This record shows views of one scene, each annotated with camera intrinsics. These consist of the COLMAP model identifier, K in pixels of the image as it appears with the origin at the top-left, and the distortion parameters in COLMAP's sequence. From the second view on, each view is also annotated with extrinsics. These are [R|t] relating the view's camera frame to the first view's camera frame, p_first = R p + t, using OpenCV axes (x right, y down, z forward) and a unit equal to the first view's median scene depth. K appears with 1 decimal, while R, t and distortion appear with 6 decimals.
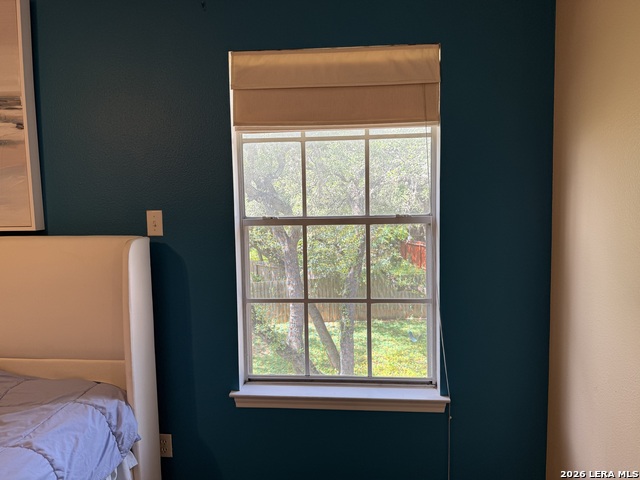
lens RADIAL K [[525.2, 0, 321.7], [0, 525.2, 241.9], [0, 0, 1]] dist [0.036901, -0.013553]
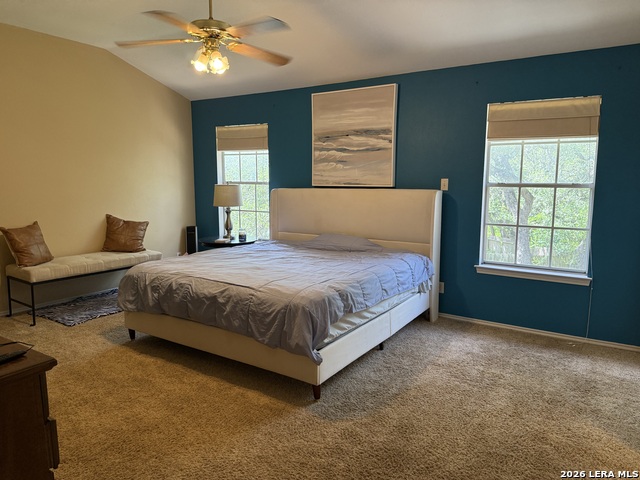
lens RADIAL K [[451.7, 0, 321.7], [0, 451.7, 243.5], [0, 0, 1]] dist [0.068960, -0.099391]
pose [[0.886315, 0.084315, -0.455342, 0.113750], [-0.053150, 0.995309, 0.080846, 0.085067], [0.460022, -0.047454, 0.886639, -0.940222]]
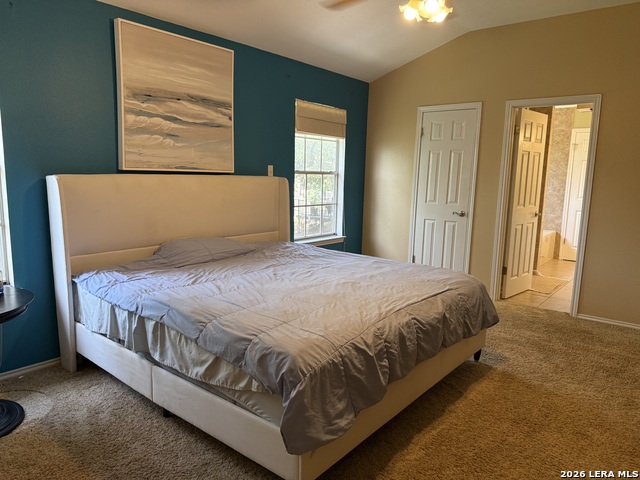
lens RADIAL K [[451.7, 0, 324.8], [0, 451.7, 240.4], [0, 0, 1]] dist [0.068960, -0.099391]
pose [[0.524986, -0.098283, 0.845417, -1.855617], [0.054487, 0.995154, 0.081855, 0.113076], [-0.849365, 0.003092, 0.527797, -0.185287]]
